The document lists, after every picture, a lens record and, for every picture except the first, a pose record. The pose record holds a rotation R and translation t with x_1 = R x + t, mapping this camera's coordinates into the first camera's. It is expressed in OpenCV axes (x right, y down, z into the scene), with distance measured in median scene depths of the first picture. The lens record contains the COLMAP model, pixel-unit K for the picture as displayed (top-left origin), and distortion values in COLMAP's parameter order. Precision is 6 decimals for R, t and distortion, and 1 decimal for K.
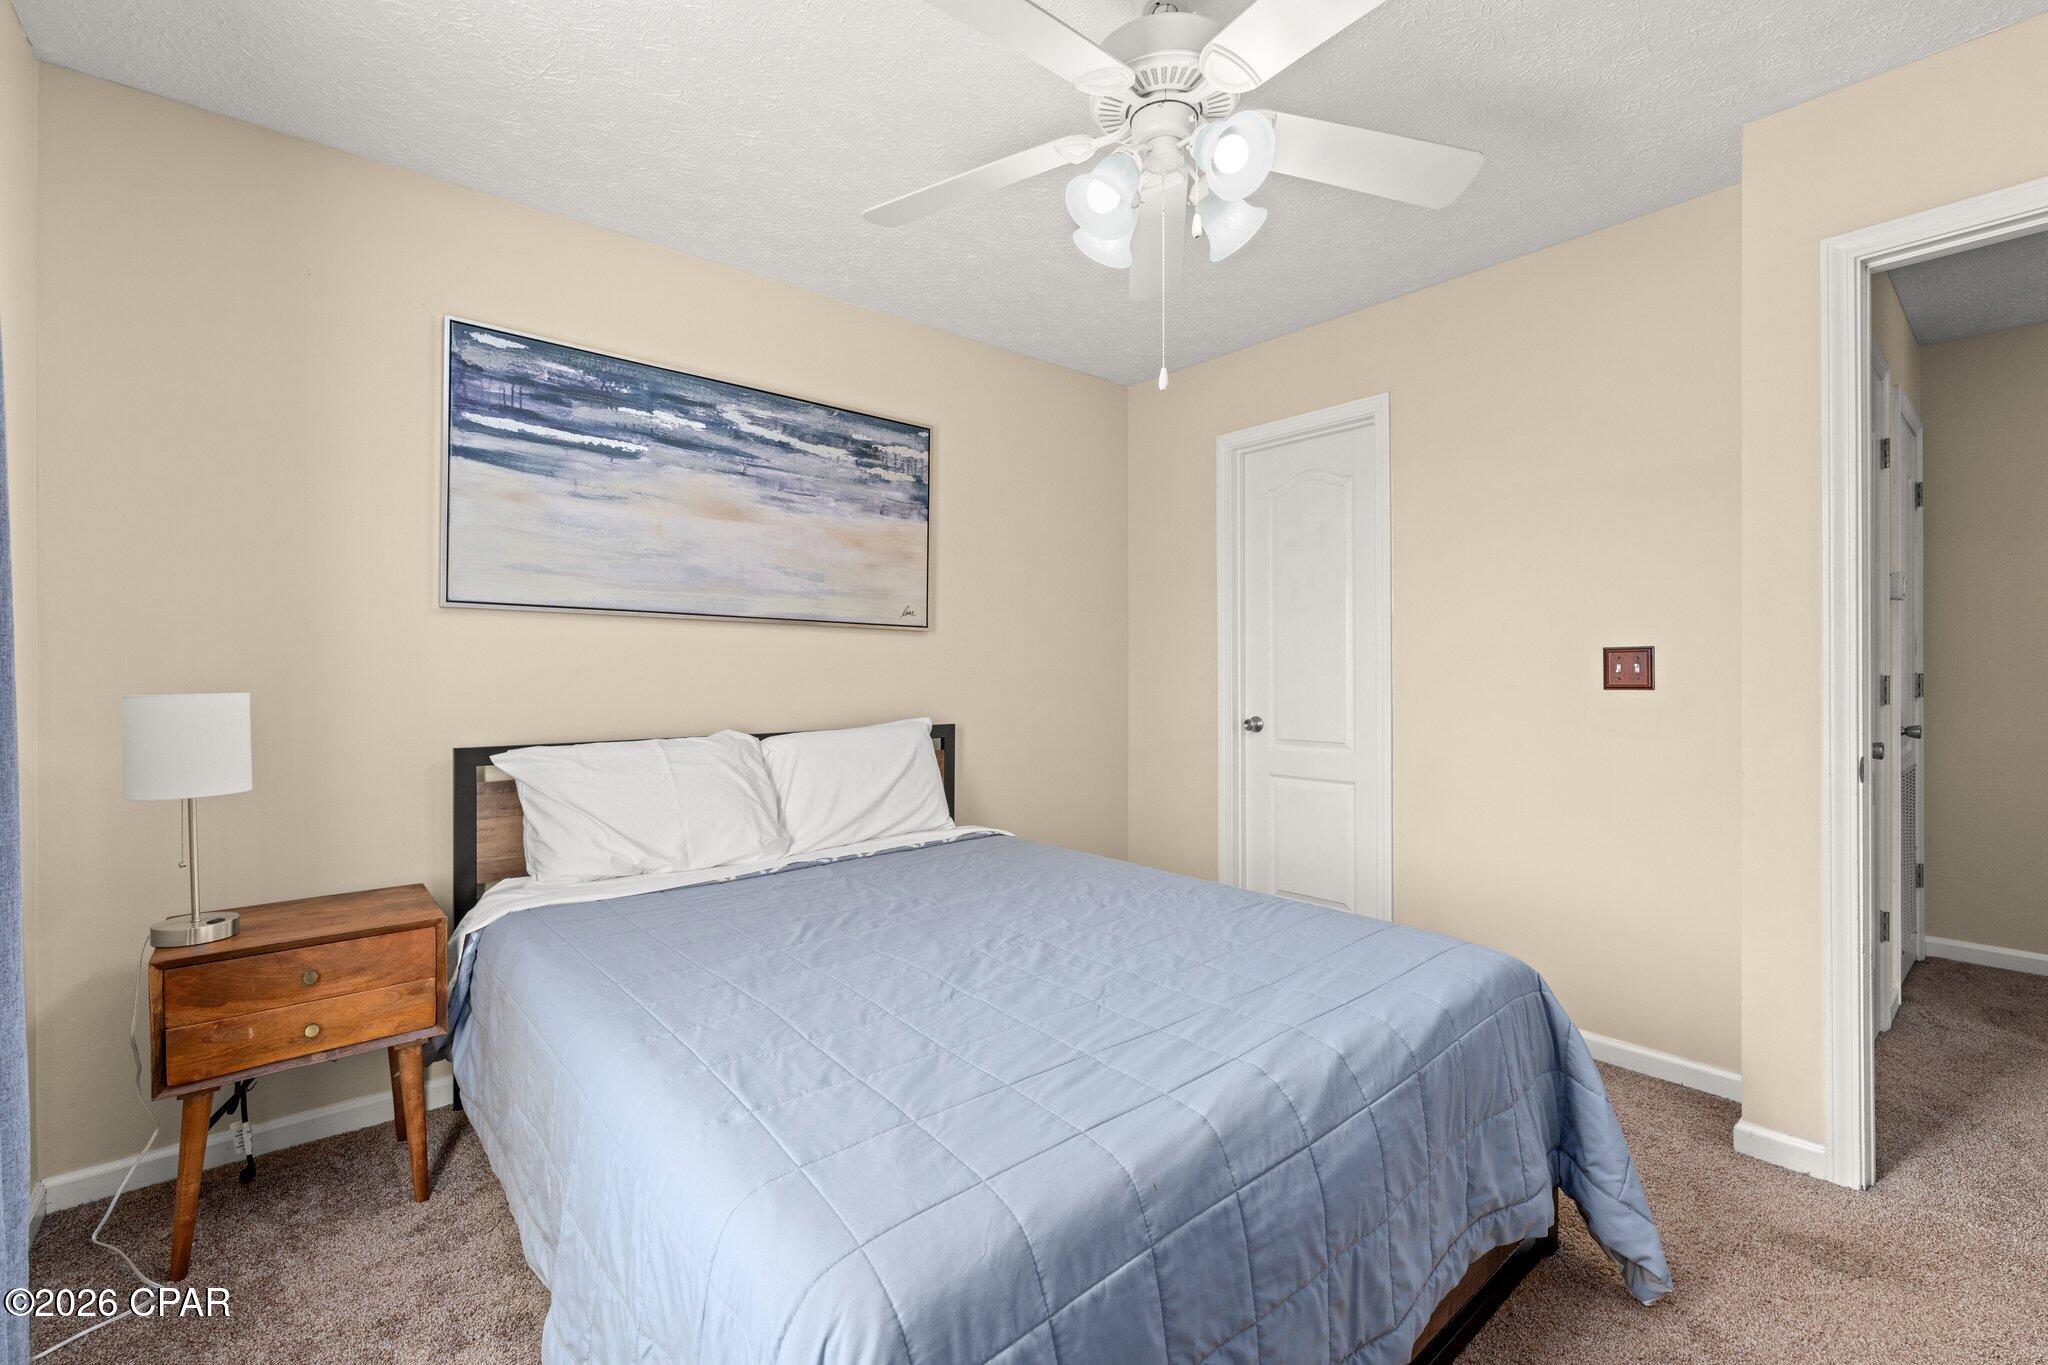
lens RADIAL K [[891.5, 0, 1026.7], [0, 891.5, 681.4], [0, 0, 1]] dist [-0.001274, -0.000565]
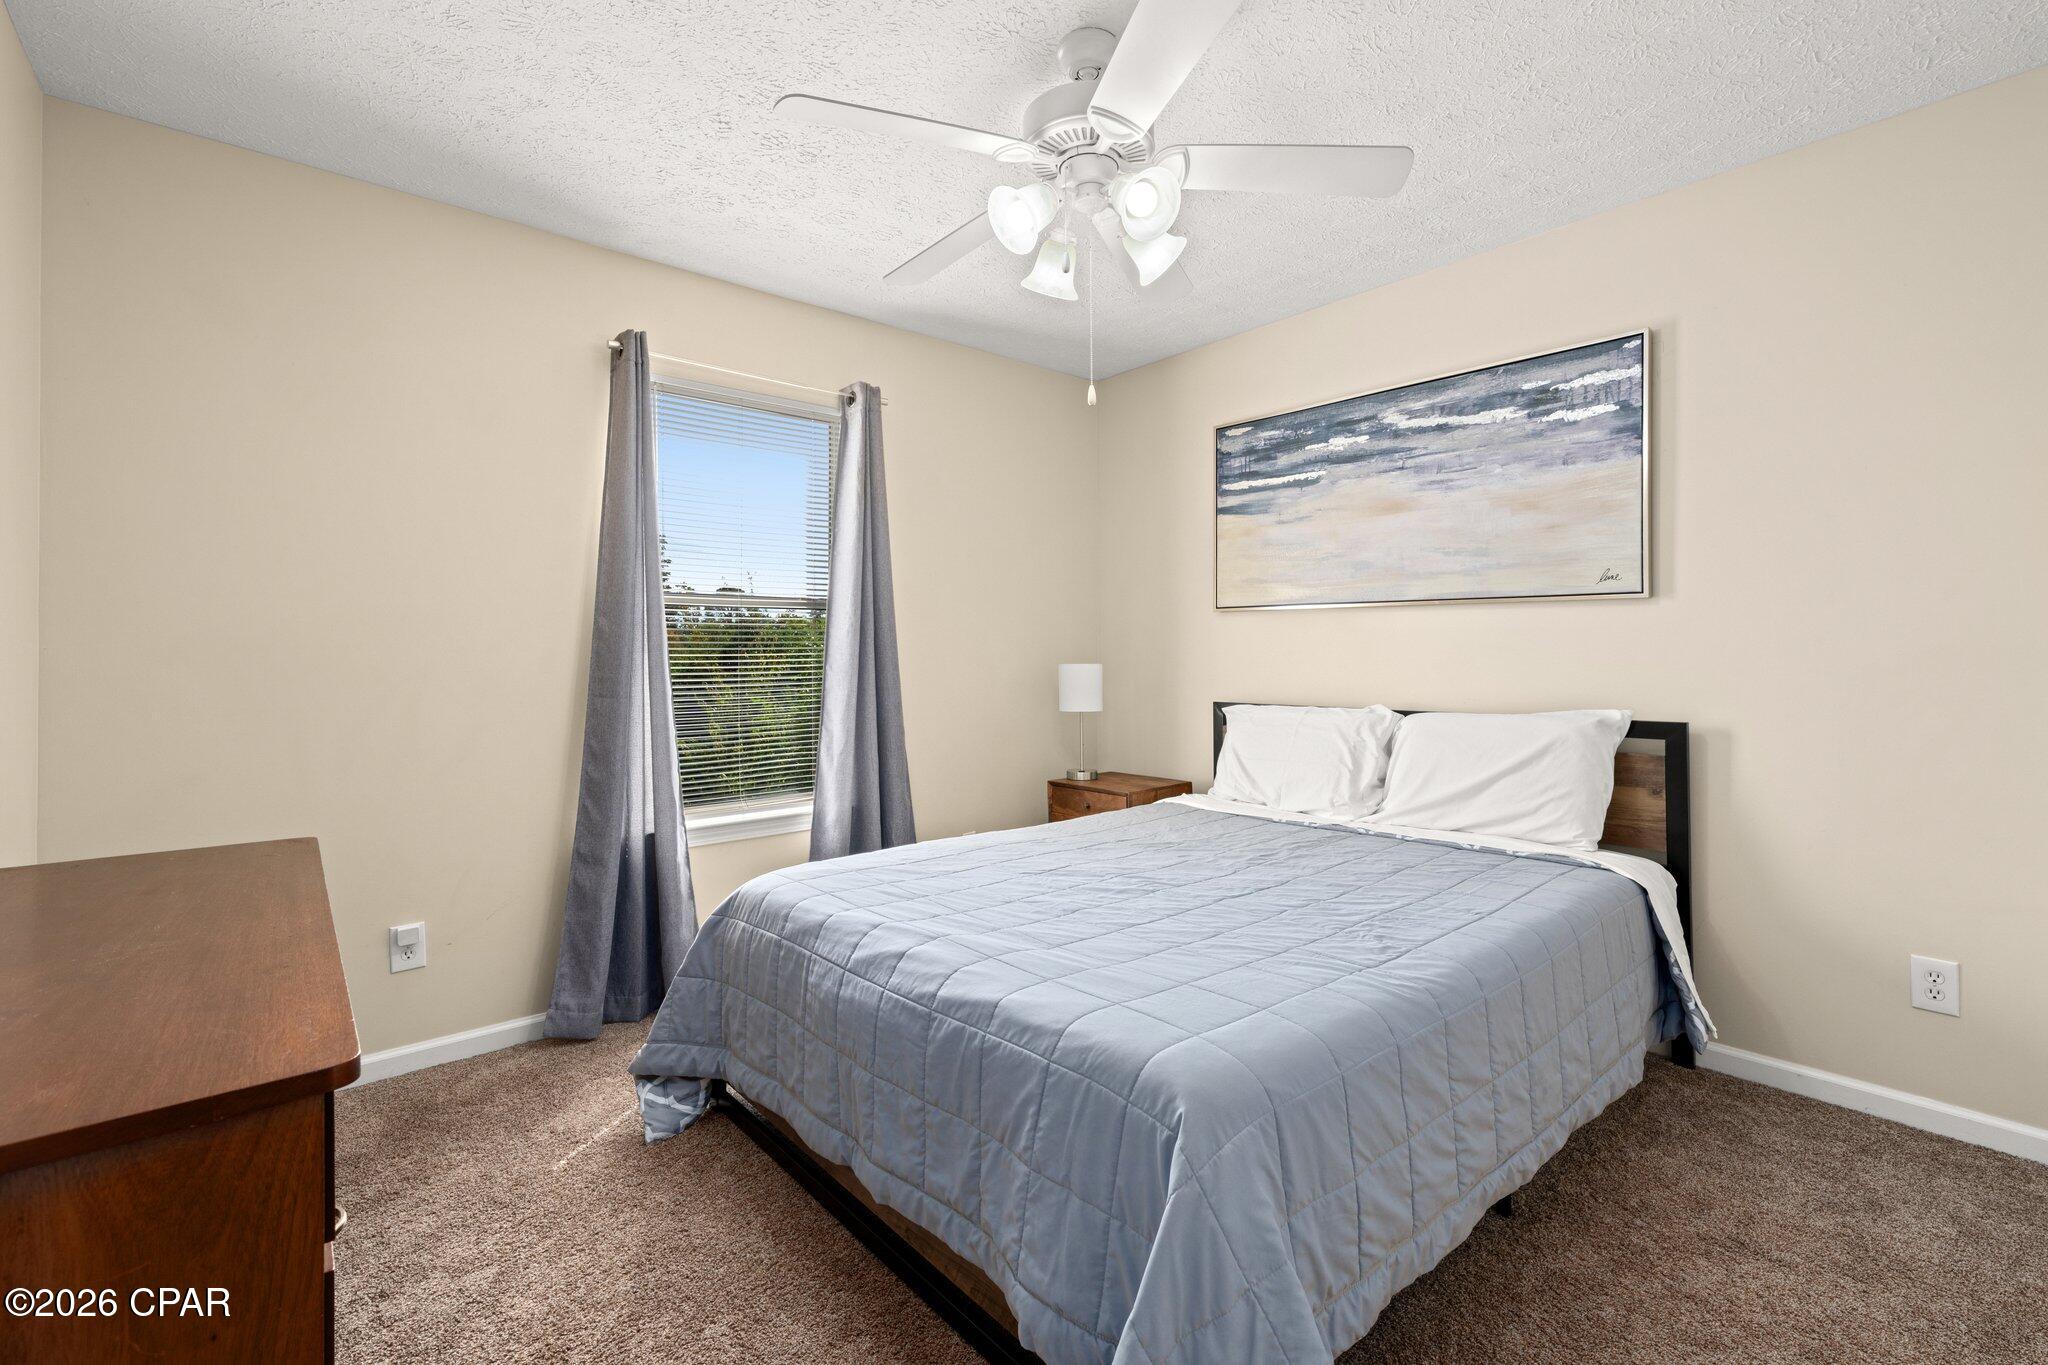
lens RADIAL K [[891.5, 0, 1026.0], [0, 891.5, 664.9], [0, 0, 1]] dist [-0.001274, -0.000565]
pose [[-0.000173, 0.011310, -0.999936, 0.766580], [-0.007136, 0.999911, 0.011311, -0.004265], [0.999975, 0.007137, -0.000093, 0.551538]]
